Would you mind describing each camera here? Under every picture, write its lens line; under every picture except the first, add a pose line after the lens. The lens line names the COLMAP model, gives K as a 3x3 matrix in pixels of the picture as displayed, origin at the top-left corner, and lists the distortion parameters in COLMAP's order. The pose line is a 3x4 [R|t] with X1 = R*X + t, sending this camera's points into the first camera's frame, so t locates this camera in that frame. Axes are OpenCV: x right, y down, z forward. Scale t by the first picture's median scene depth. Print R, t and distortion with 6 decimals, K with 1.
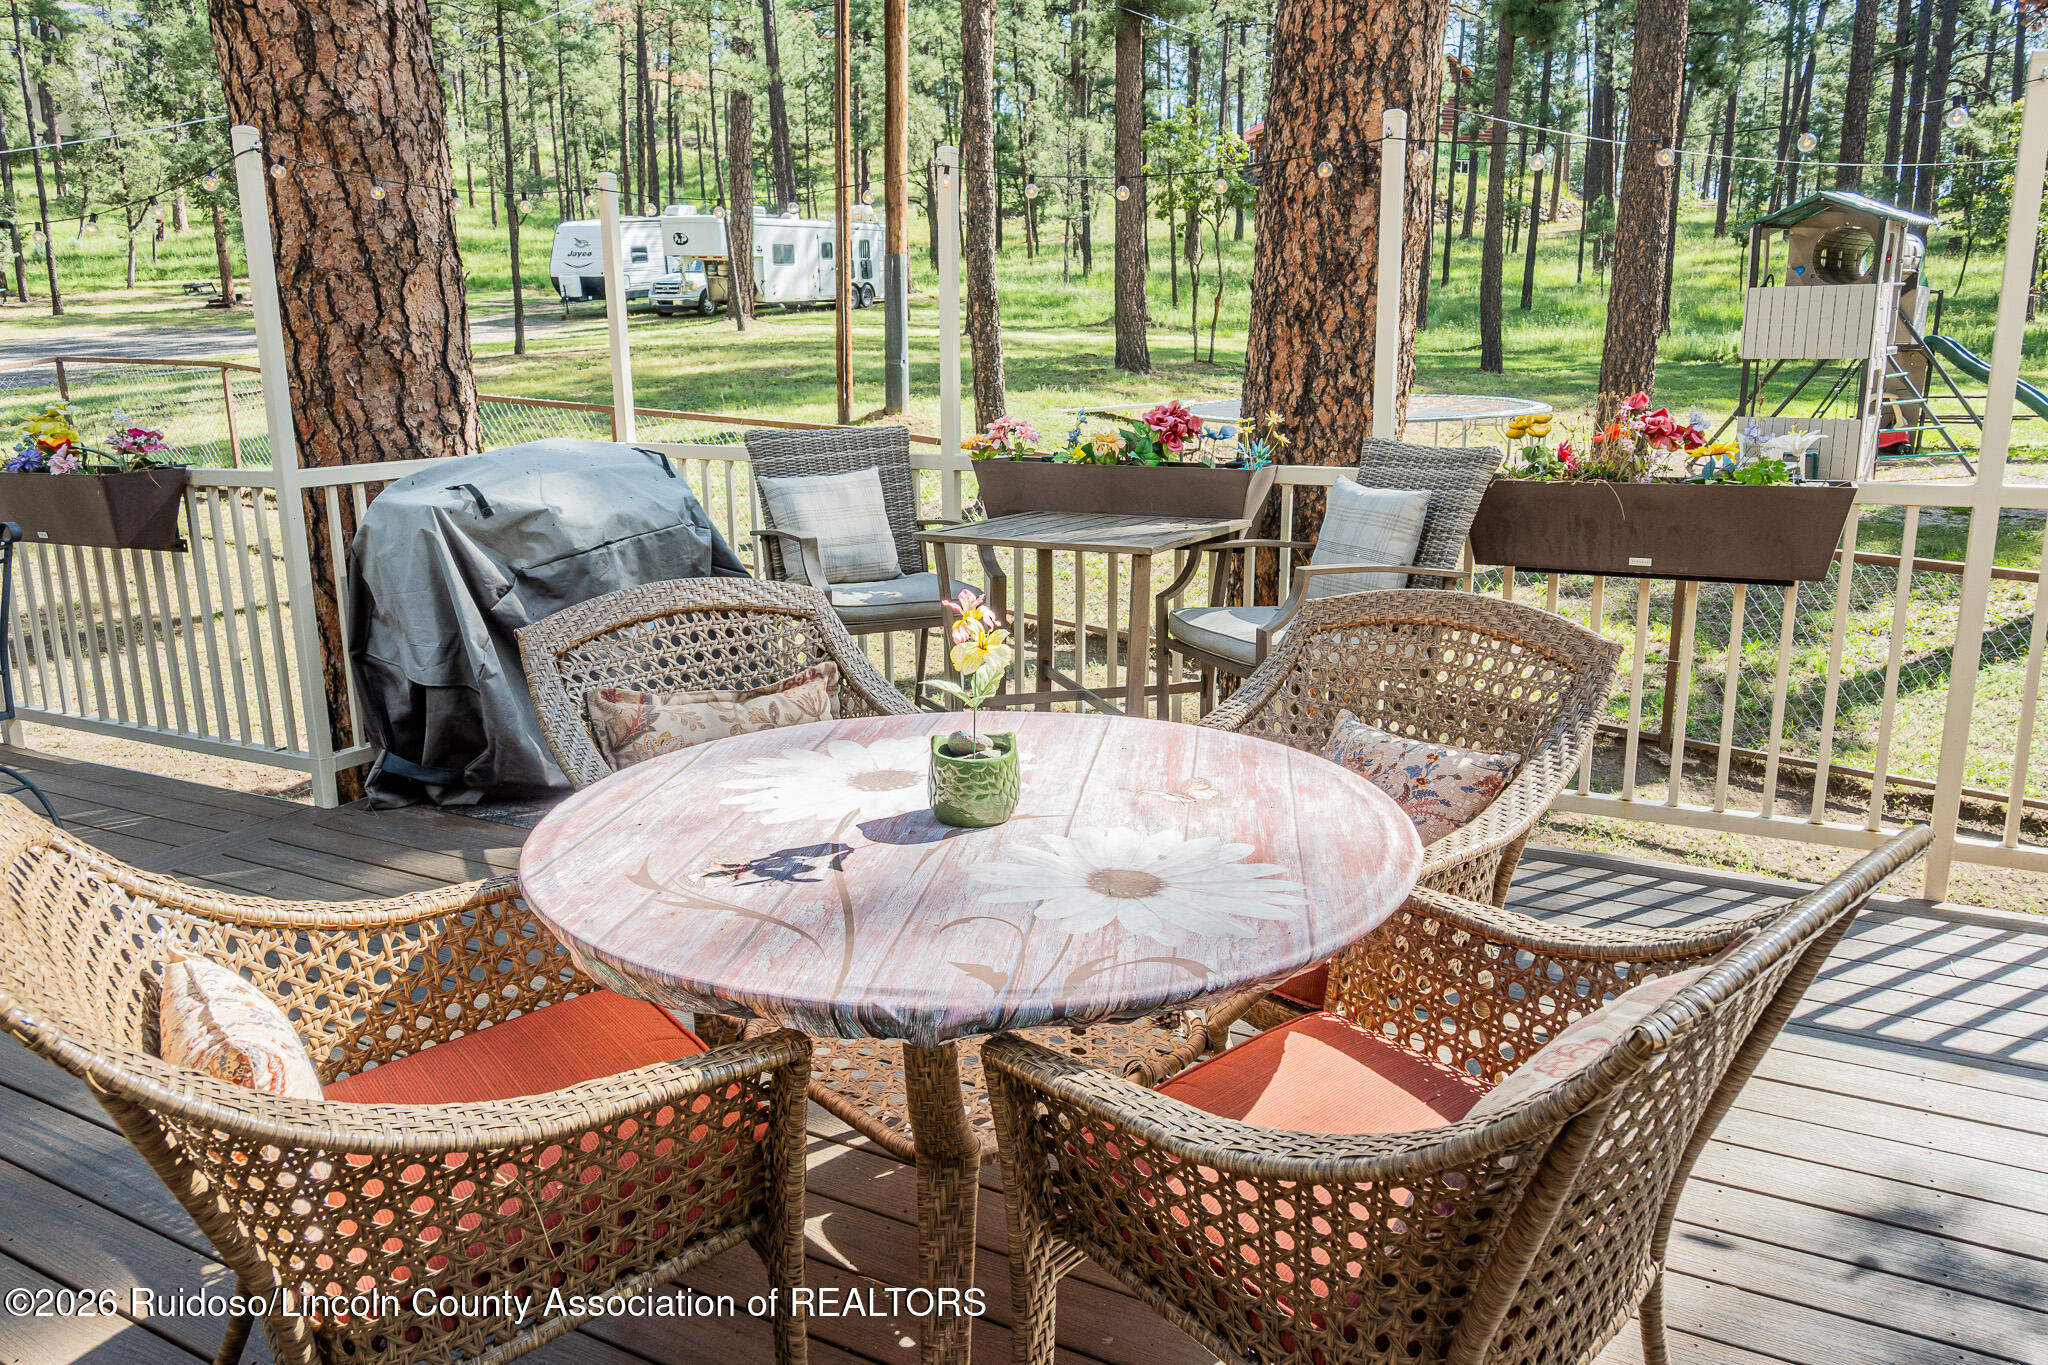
lens RADIAL K [[1407.9, 0, 1024.0], [0, 1407.9, 682.5], [0, 0, 1]] dist [-0.006511, -0.000862]
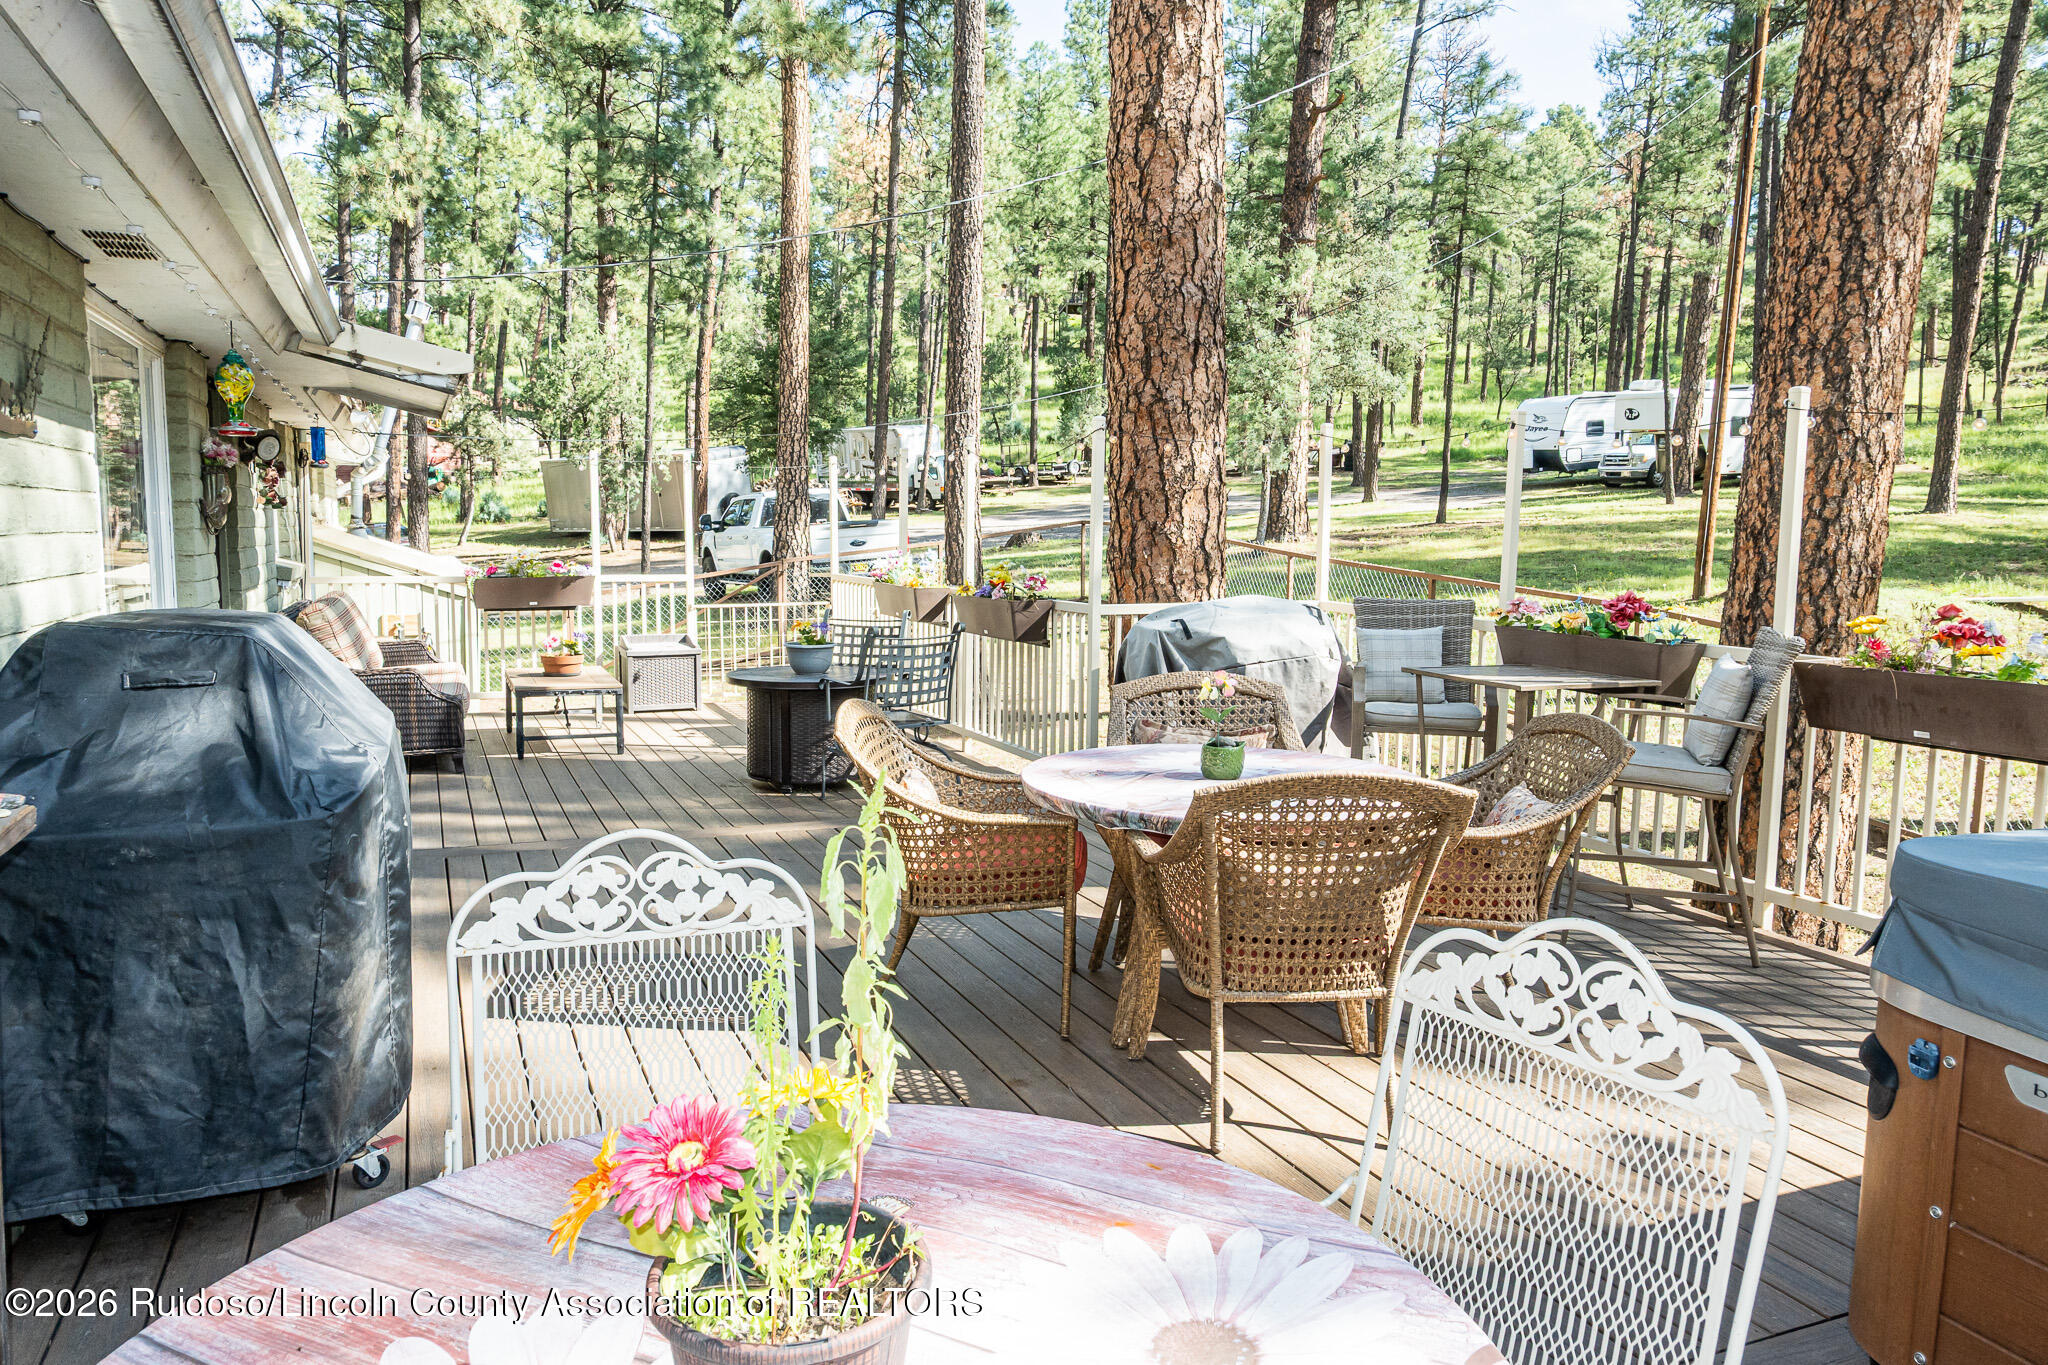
lens RADIAL K [[1407.9, 0, 1024.0], [0, 1407.9, 682.5], [0, 0, 1]] dist [-0.006511, -0.000862]
pose [[0.784735, 0.091255, -0.613076, 0.450871], [-0.158934, 0.985658, -0.056721, 0.053868], [0.599108, 0.141950, 0.787985, -0.387734]]
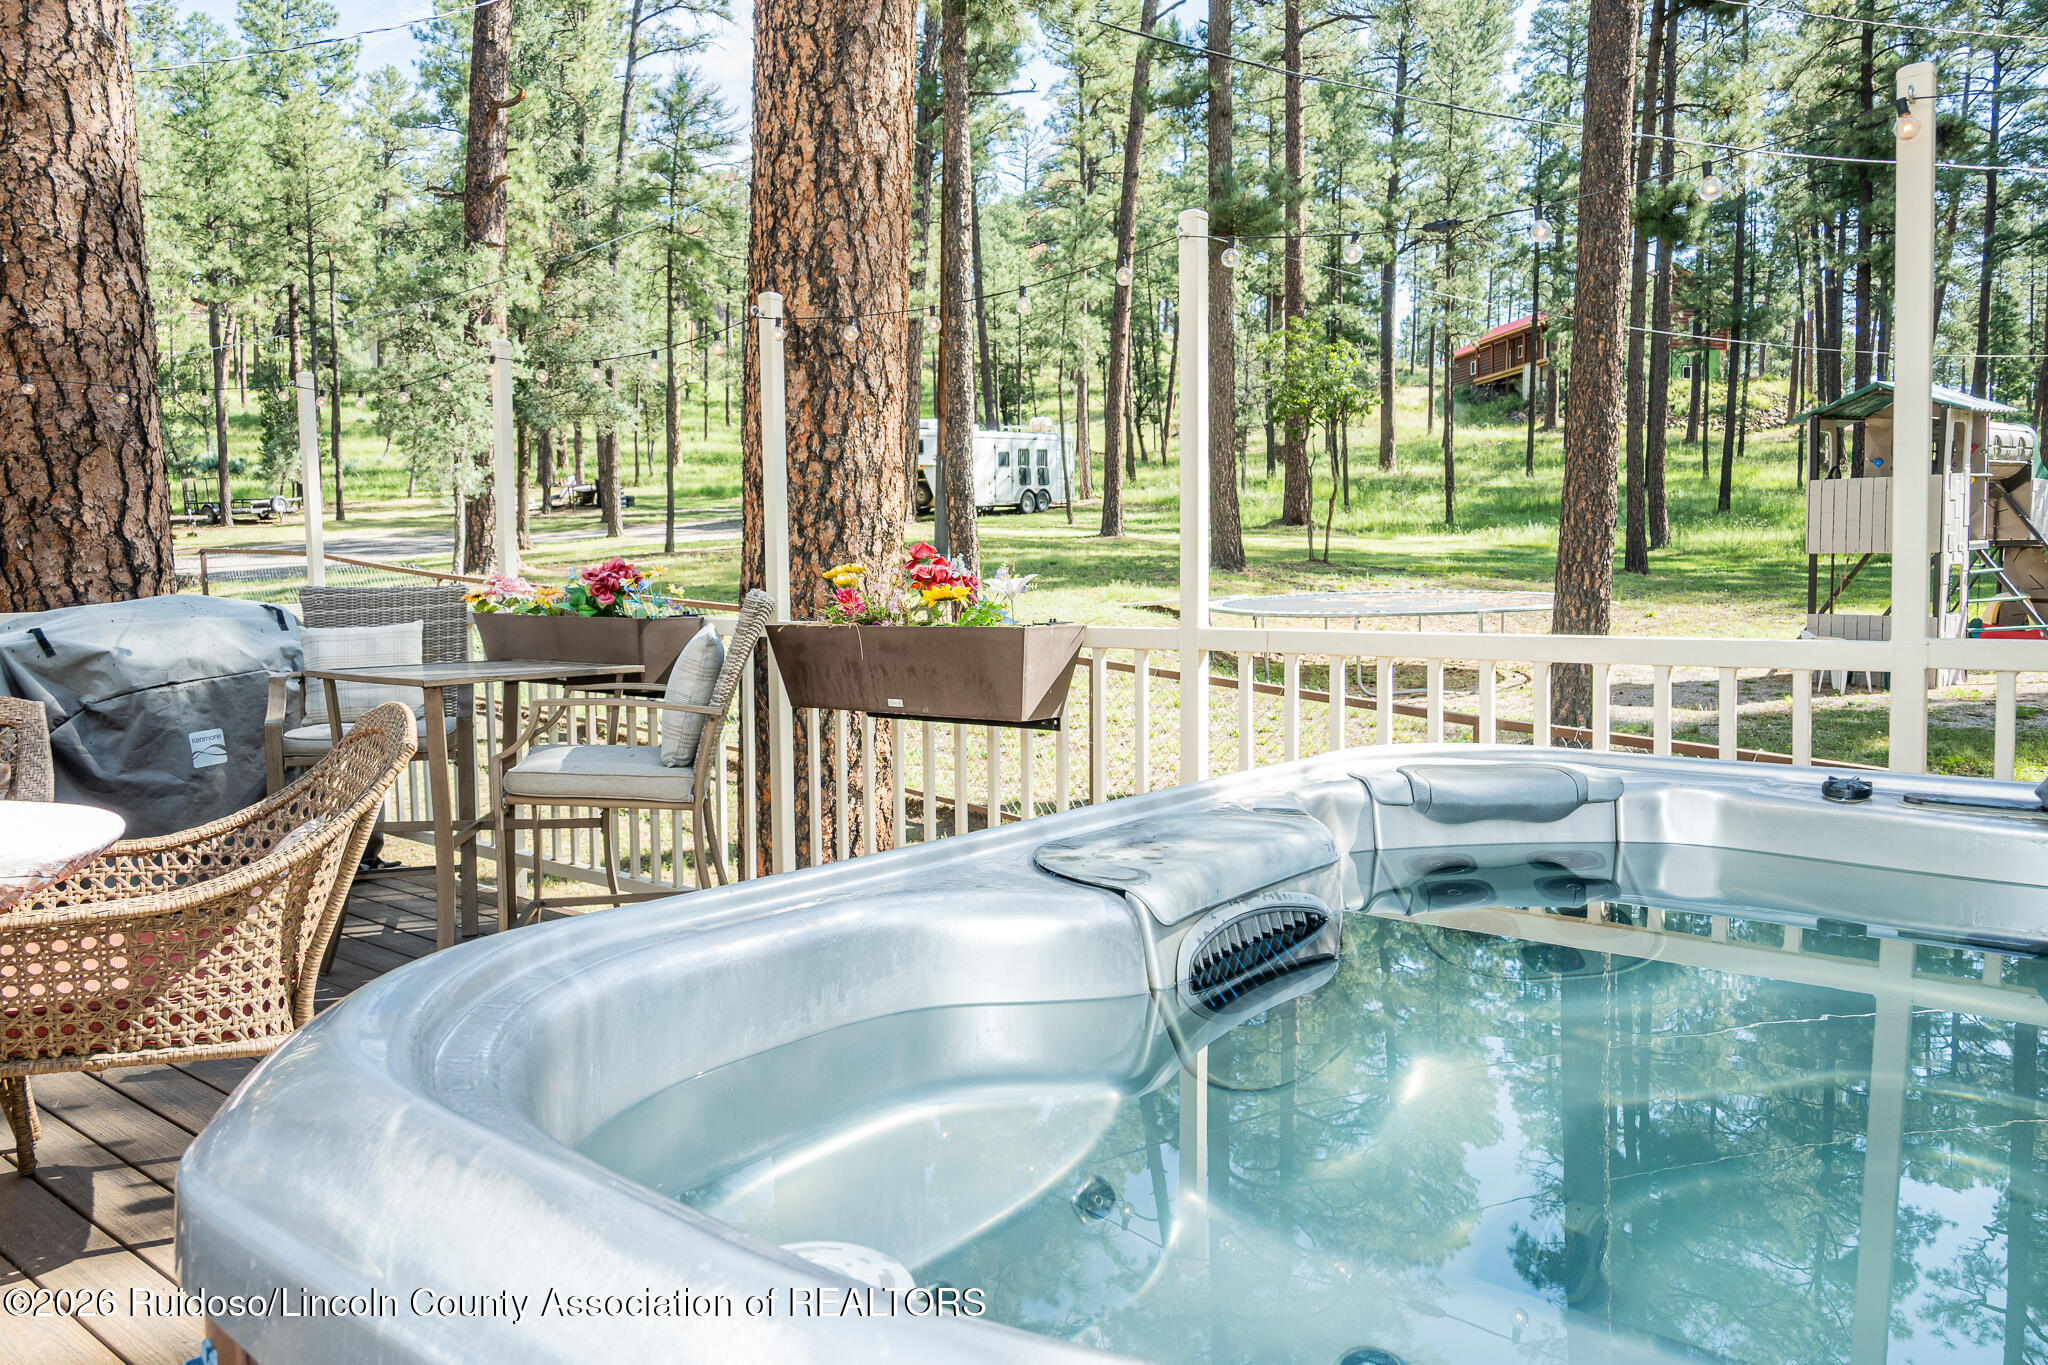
lens RADIAL K [[1405.5, 0, 1041.8], [0, 1405.5, 687.1], [0, 0, 1]] dist [-0.009711, -0.004186]
pose [[0.986657, 0.015240, -0.162101, 0.555379], [-0.037574, 0.990047, -0.135625, 0.029348], [0.158420, 0.139906, 0.977409, 0.011641]]
